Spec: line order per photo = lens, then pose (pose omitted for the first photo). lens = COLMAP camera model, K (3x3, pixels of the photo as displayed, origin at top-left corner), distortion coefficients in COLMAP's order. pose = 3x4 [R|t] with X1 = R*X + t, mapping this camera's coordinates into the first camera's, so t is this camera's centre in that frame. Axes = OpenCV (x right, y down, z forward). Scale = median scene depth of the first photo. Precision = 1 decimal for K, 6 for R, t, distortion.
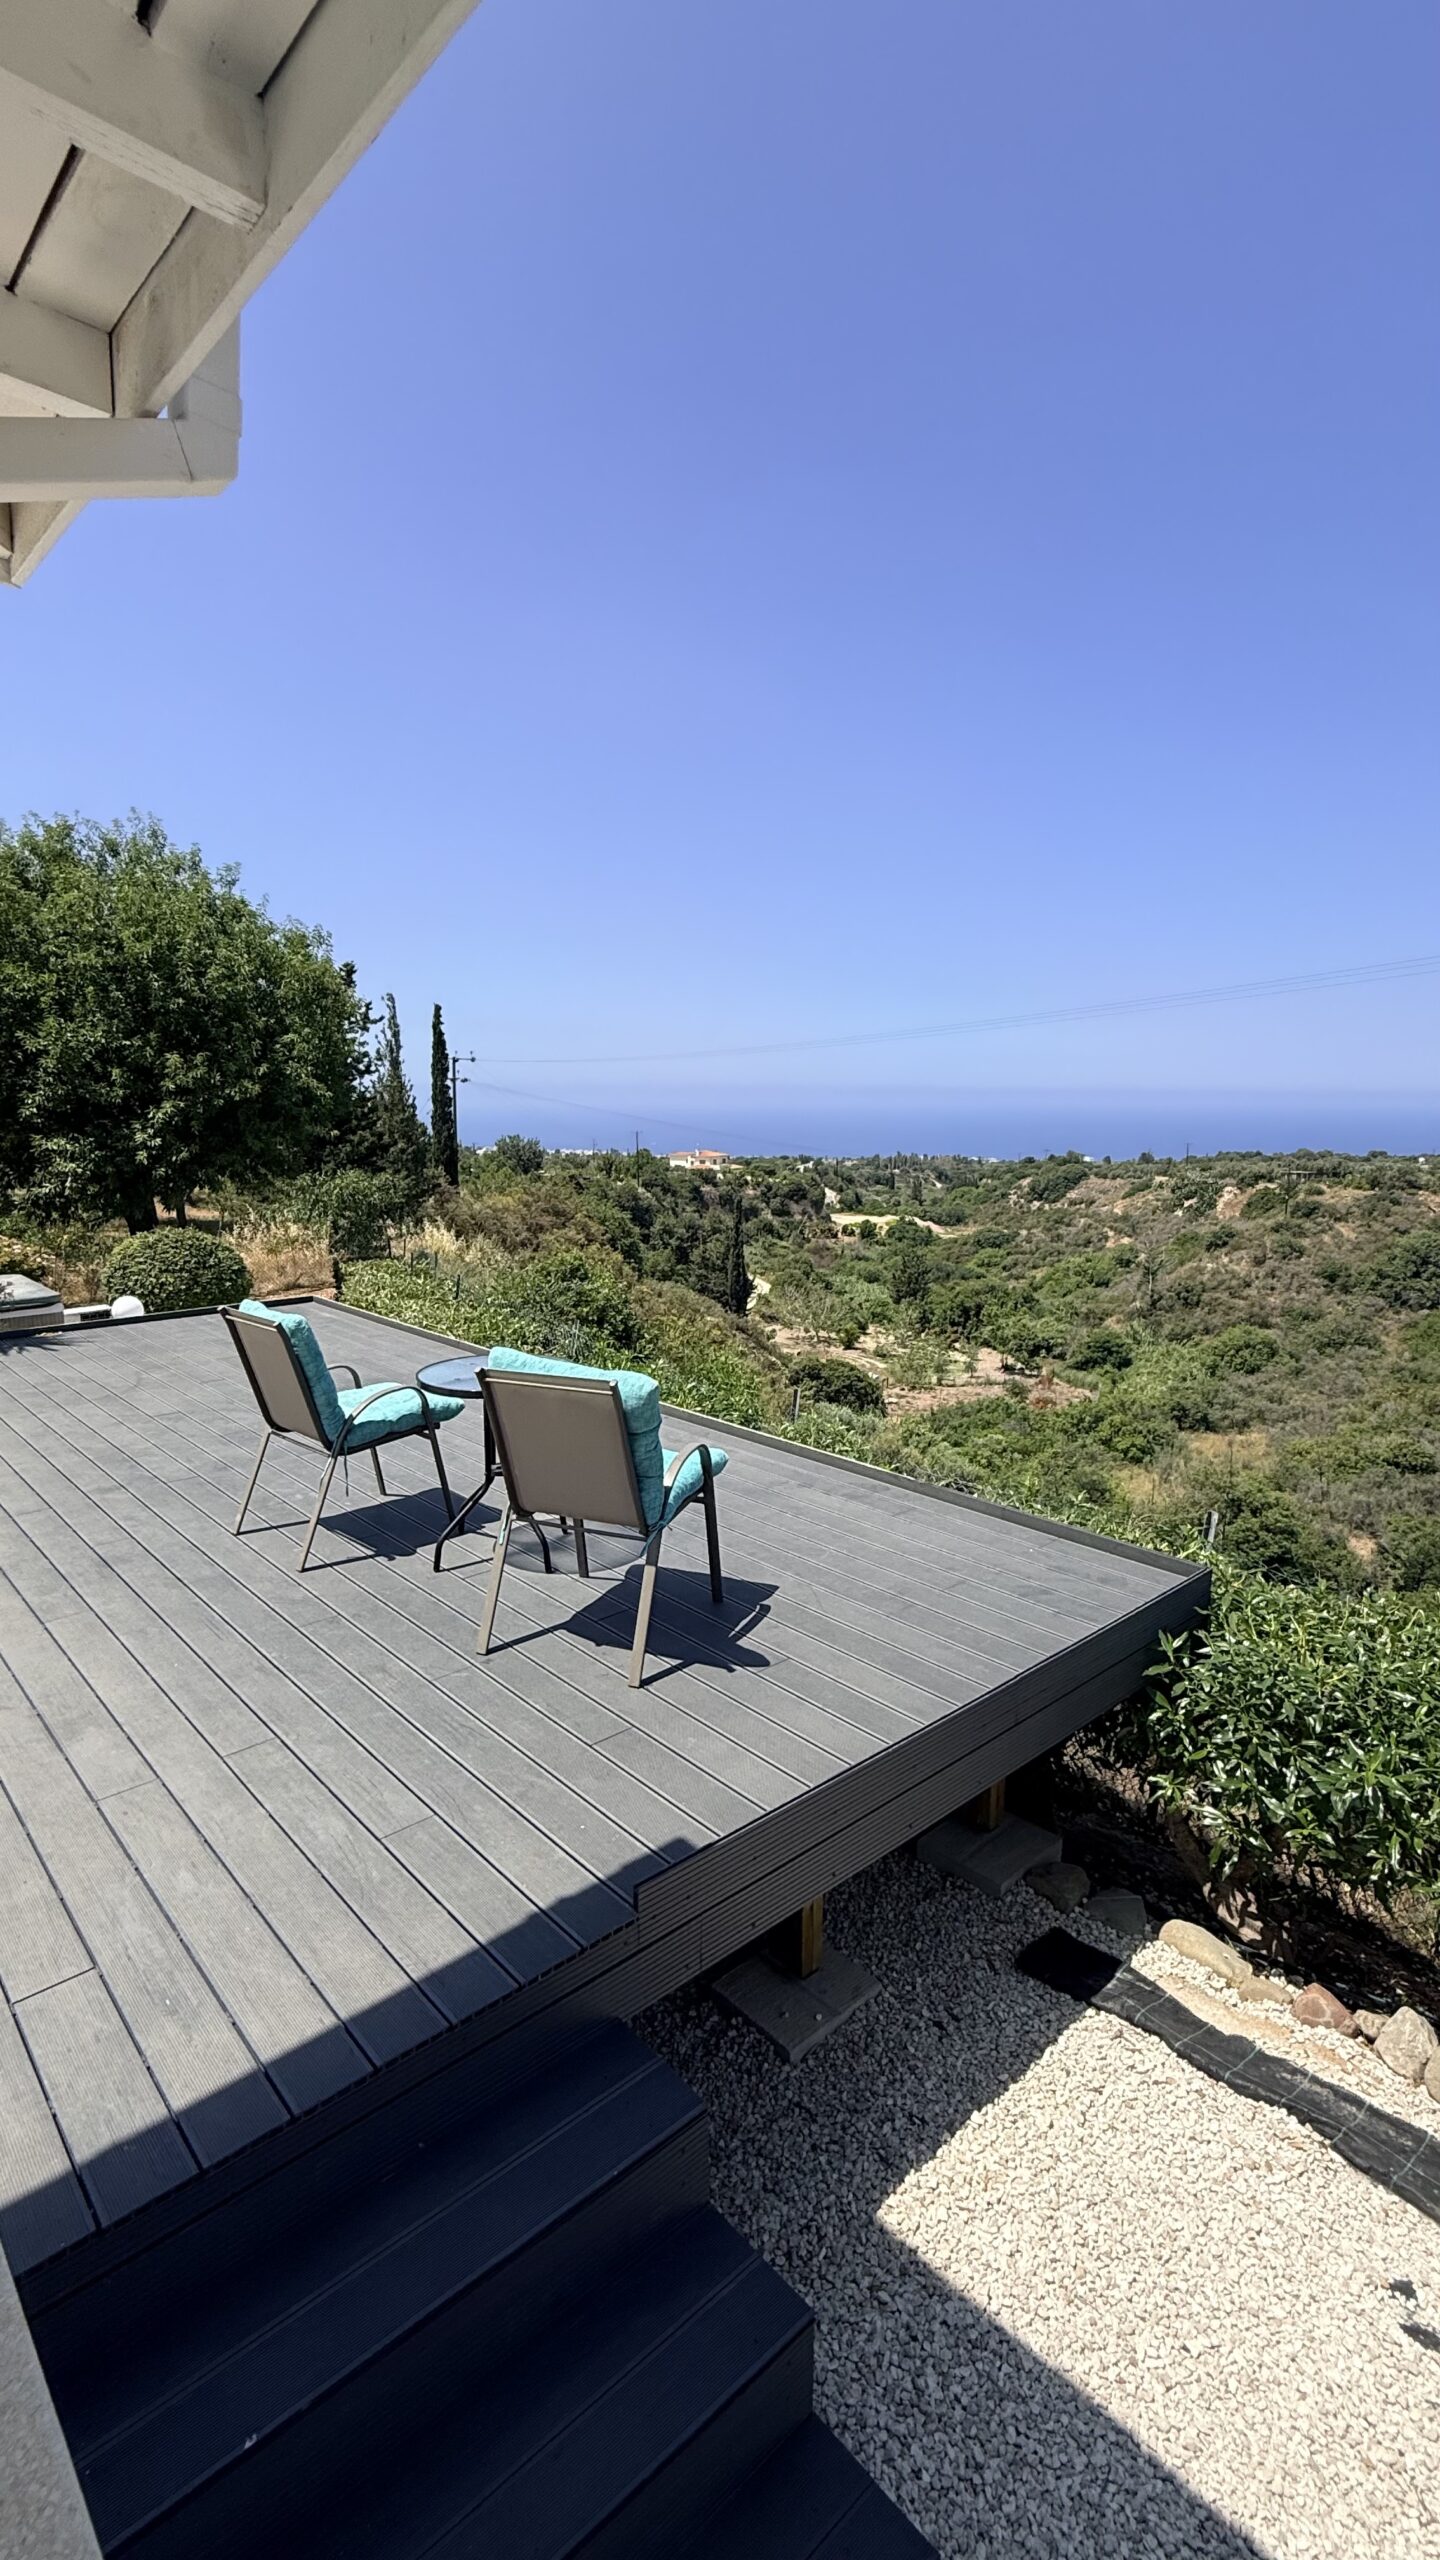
lens RADIAL K [[1203.4, 0, 710.1], [0, 1203.4, 1280.9], [0, 0, 1]] dist [-0.005324, 0.001955]
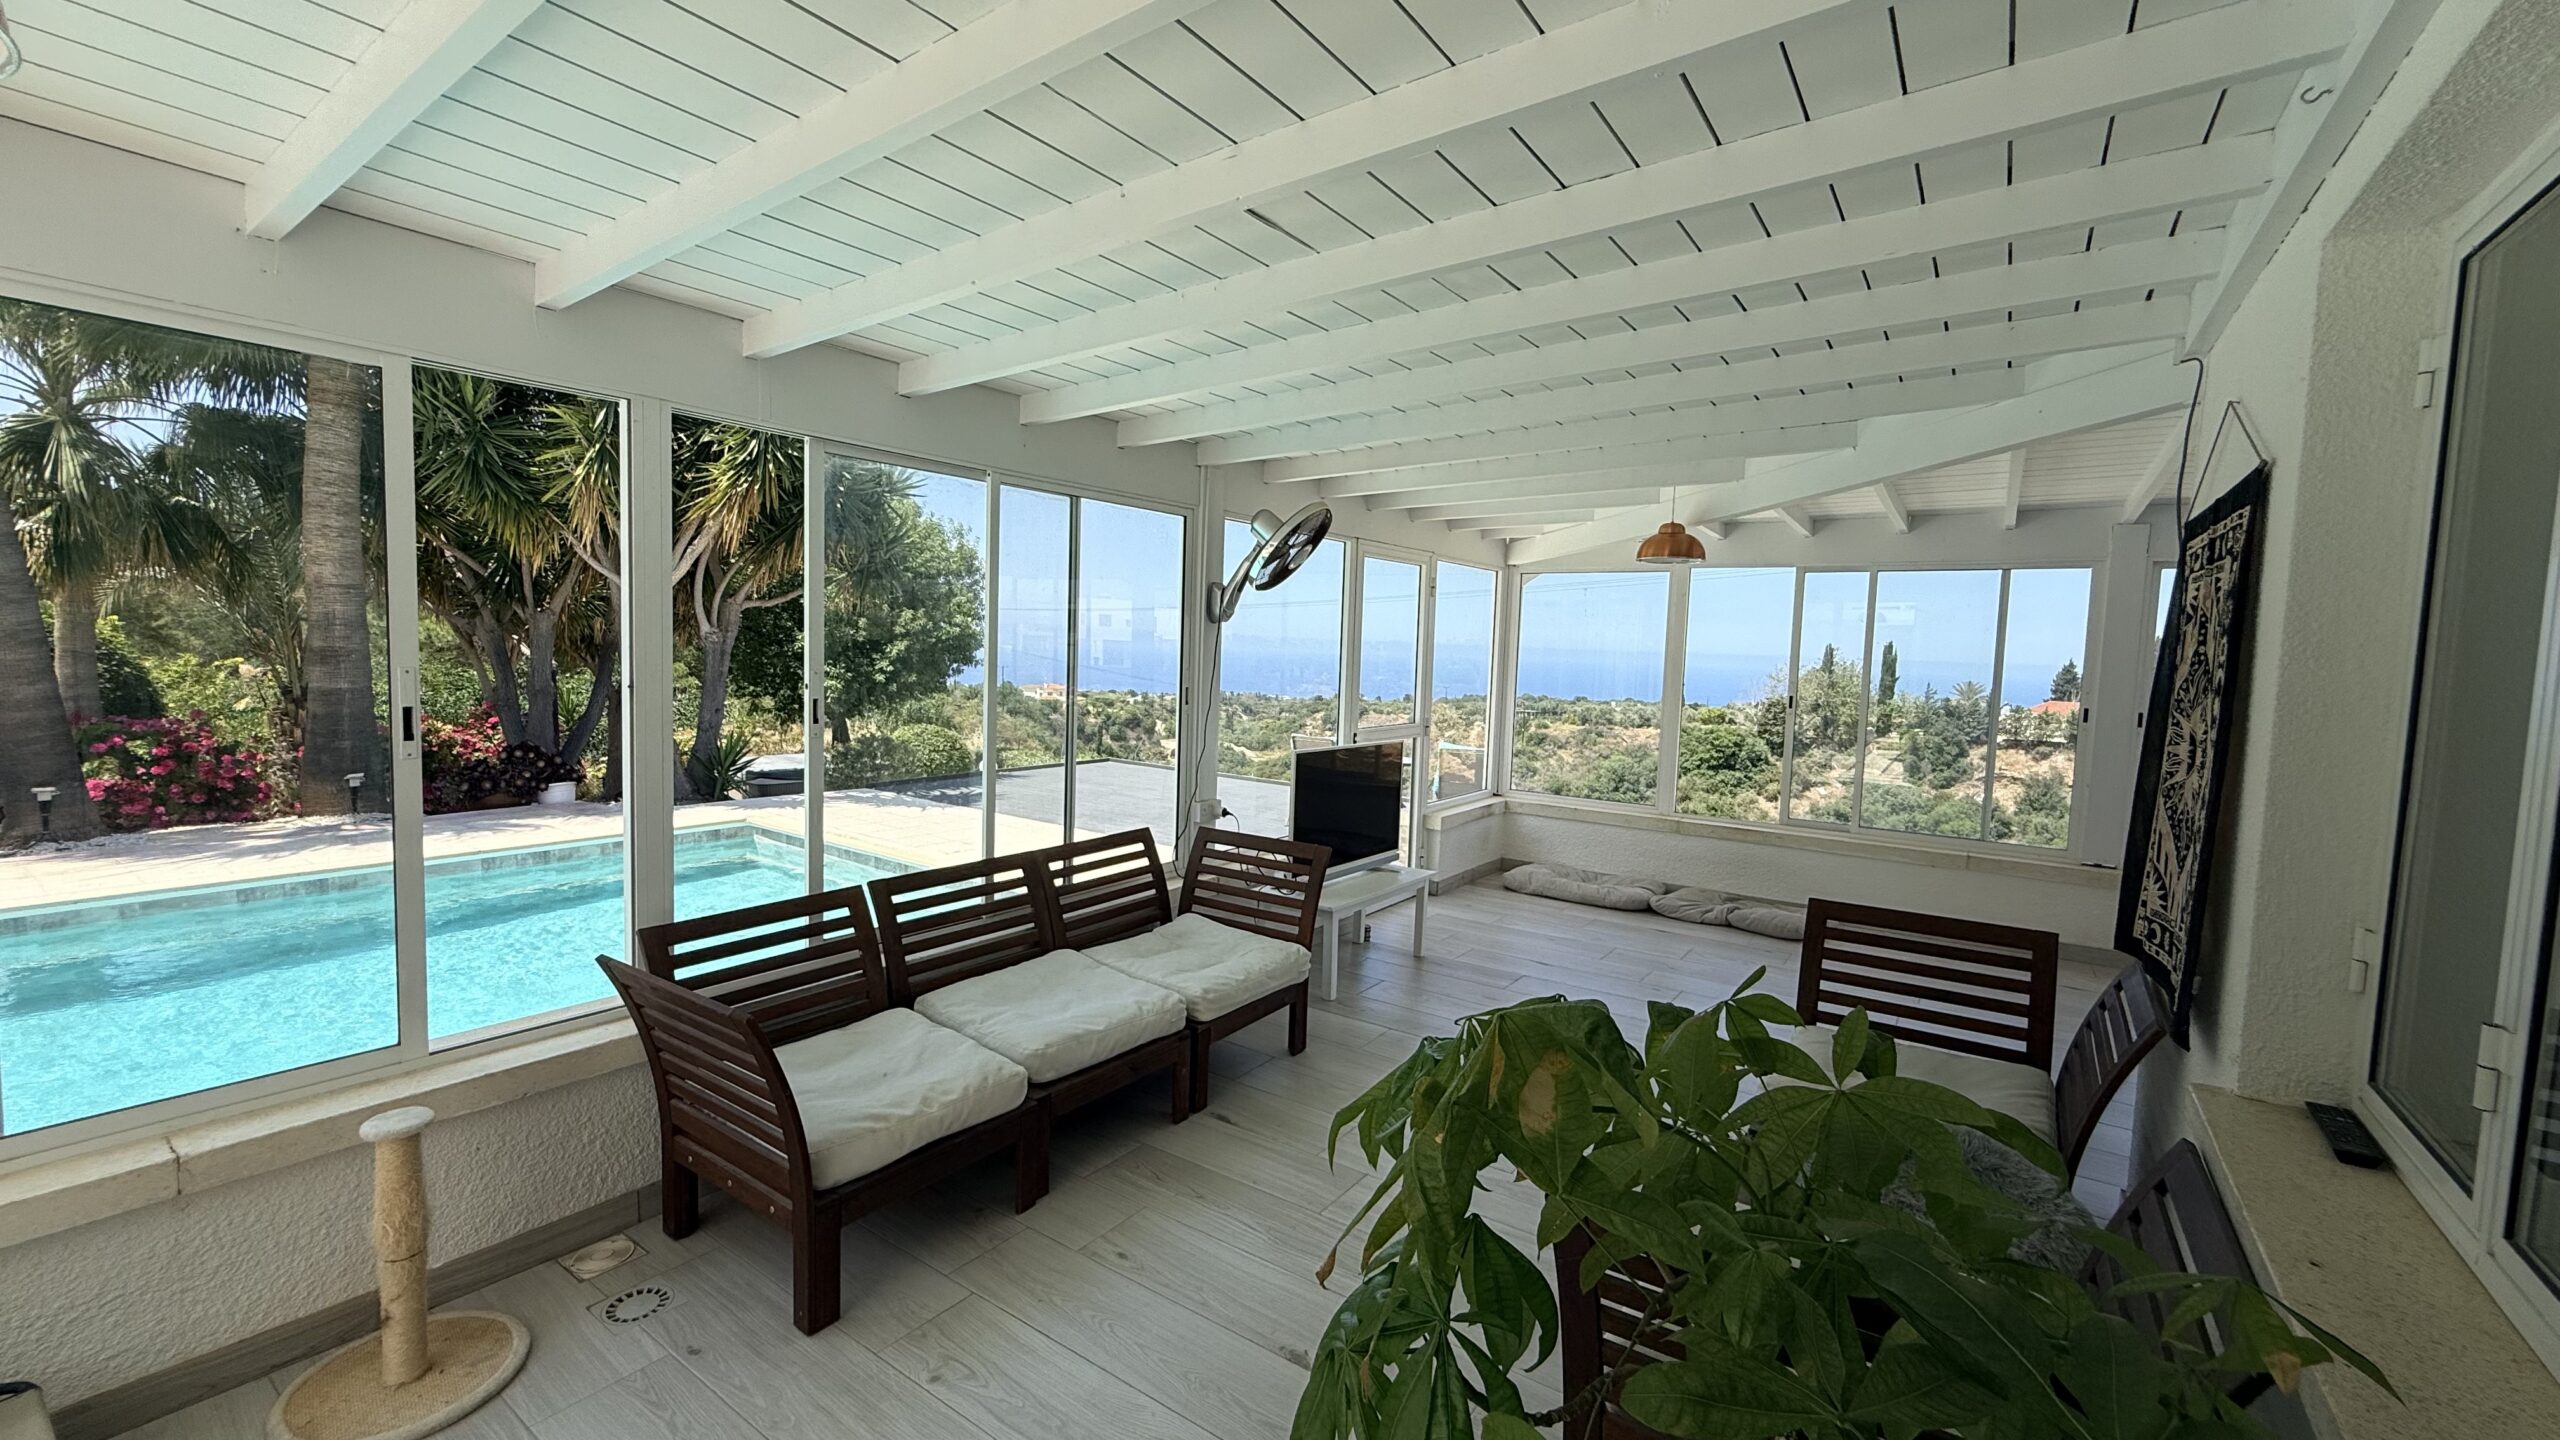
lens RADIAL K [[1037.1, 0, 1271.8], [0, 1037.1, 721.8], [0, 0, 1]] dist [0.000030, -0.000071]
pose [[0.976607, 0.015550, 0.214468, -0.026928], [0.000375, 0.997257, -0.074016, 0.004610], [-0.215031, 0.072365, 0.973923, -0.034702]]
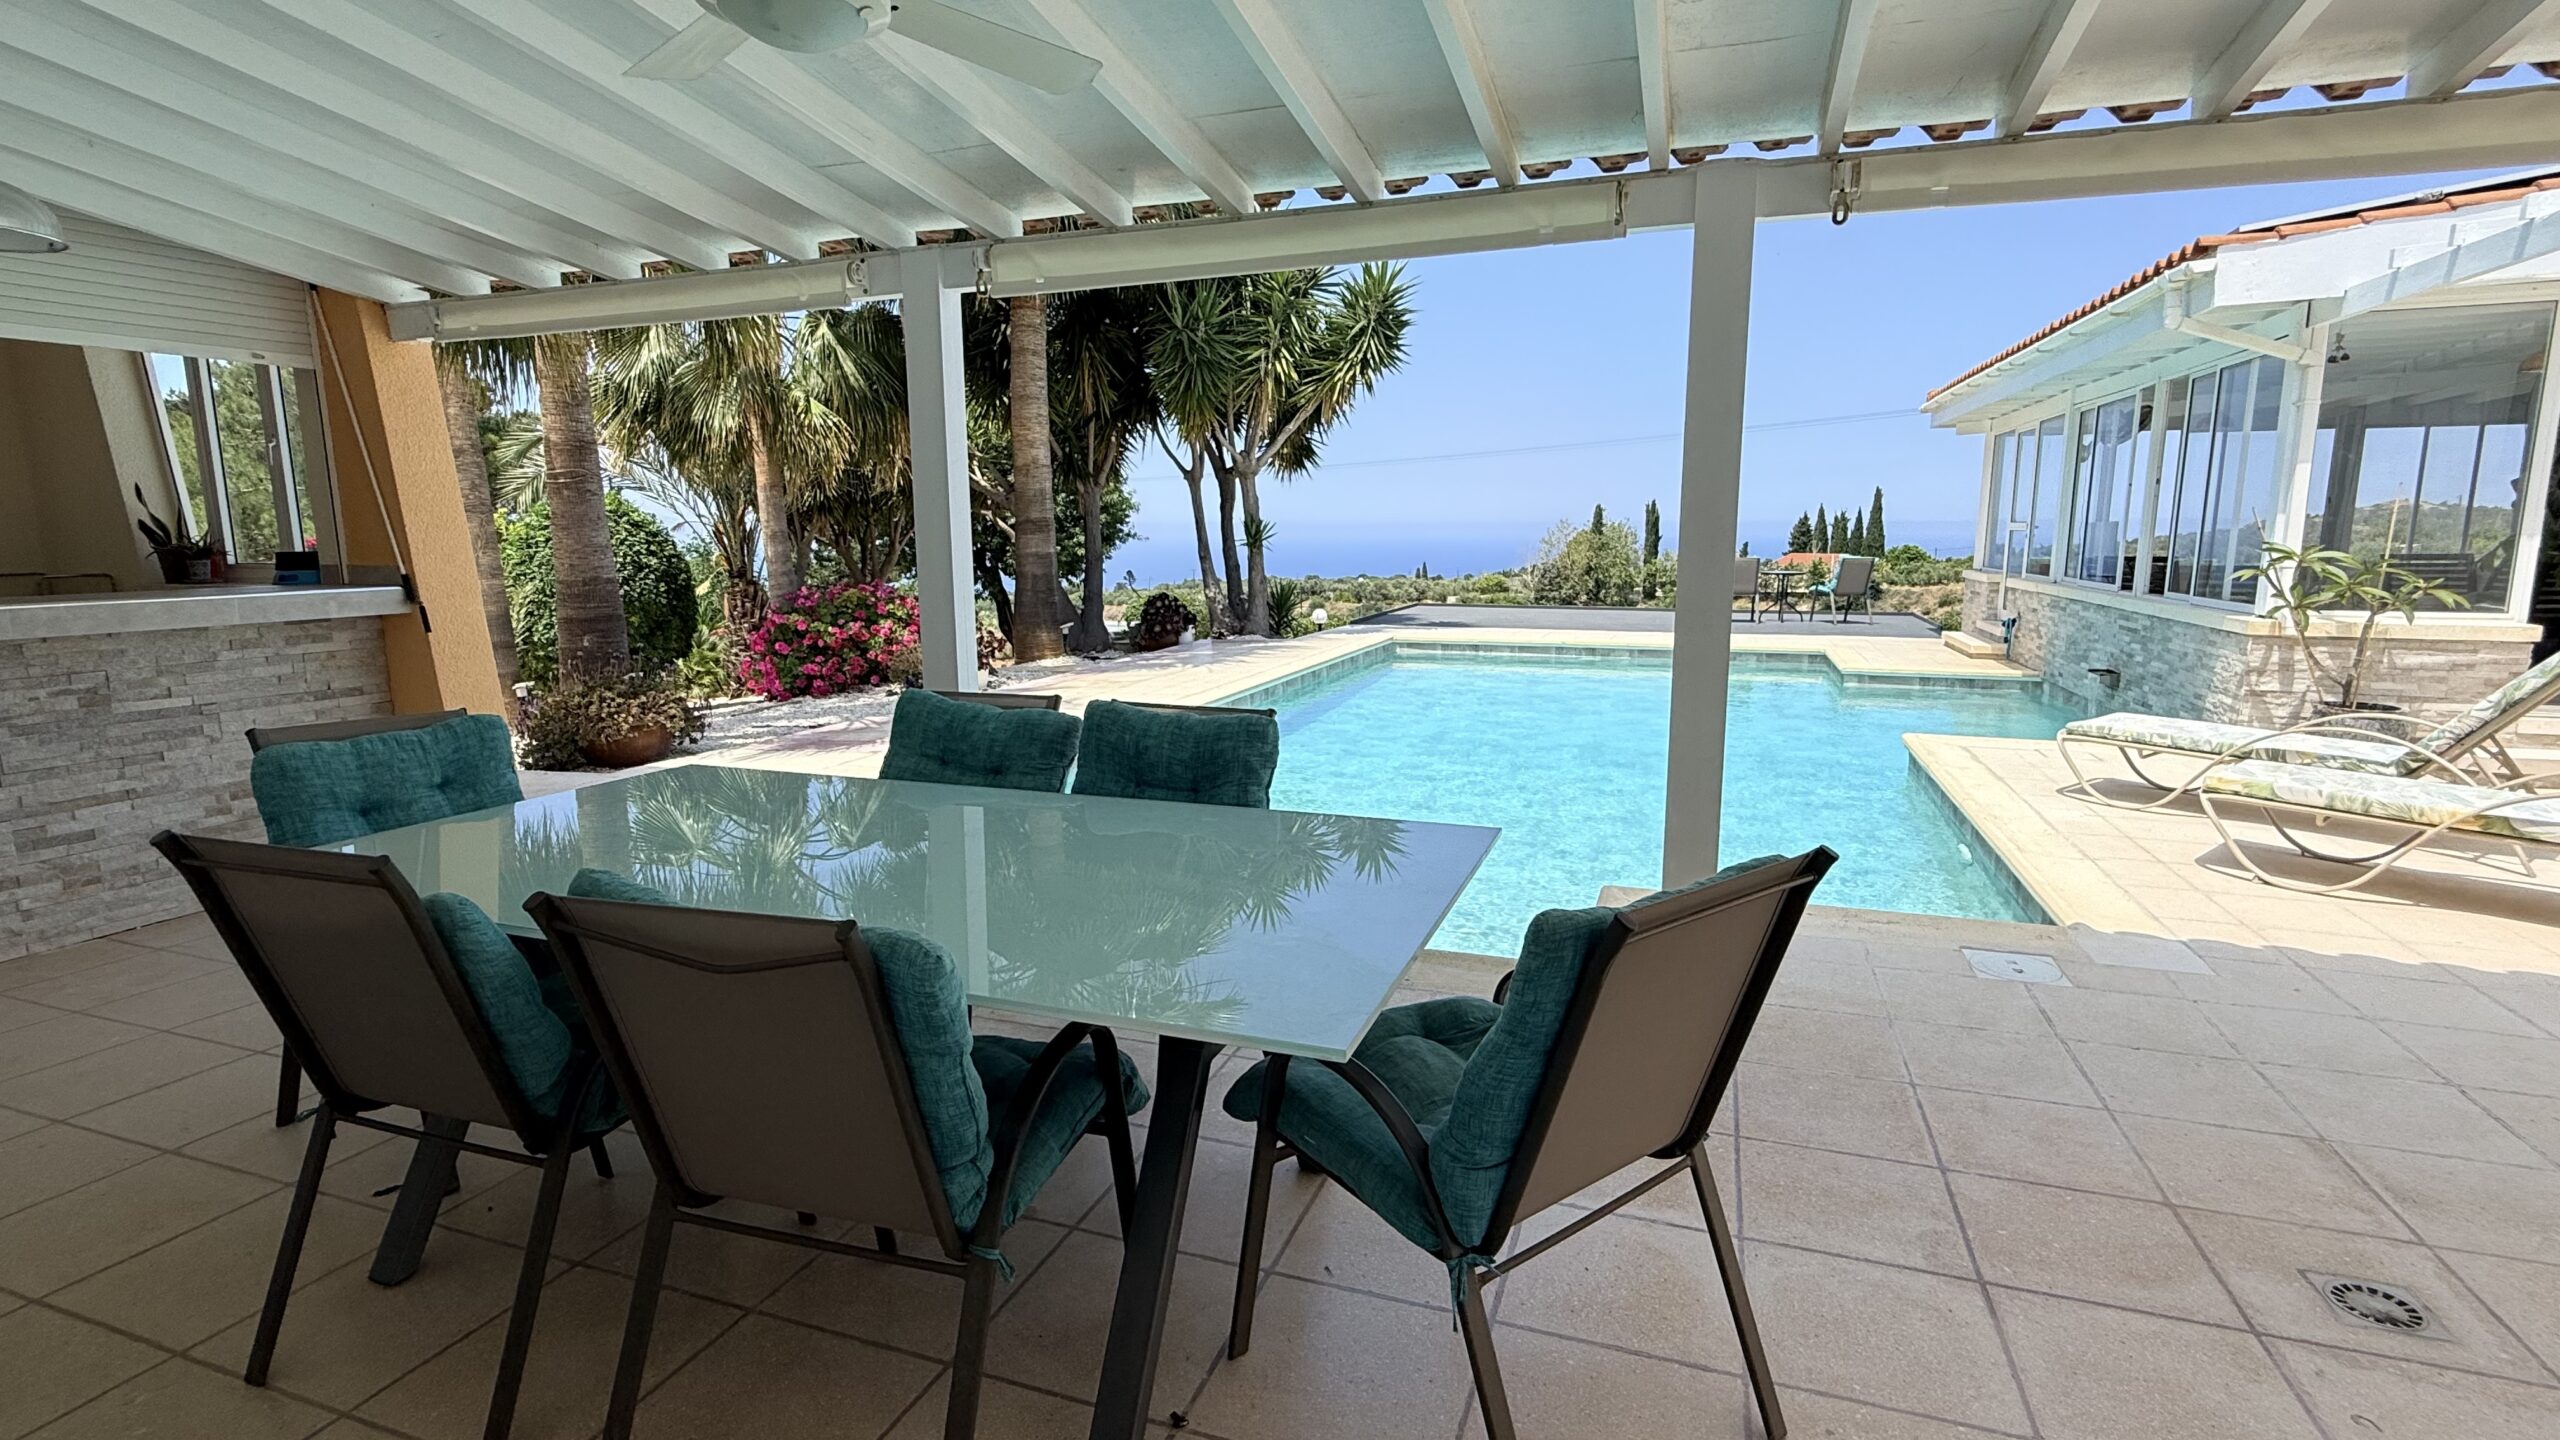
lens RADIAL K [[1203.4, 0, 1290.2], [0, 1203.4, 717.5], [0, 0, 1]] dist [-0.005324, 0.001955]
pose [[0.880653, -0.079340, 0.467071, -0.095465], [0.078348, 0.996692, 0.021582, 0.009311], [-0.467238, 0.017588, 0.883957, -0.046237]]
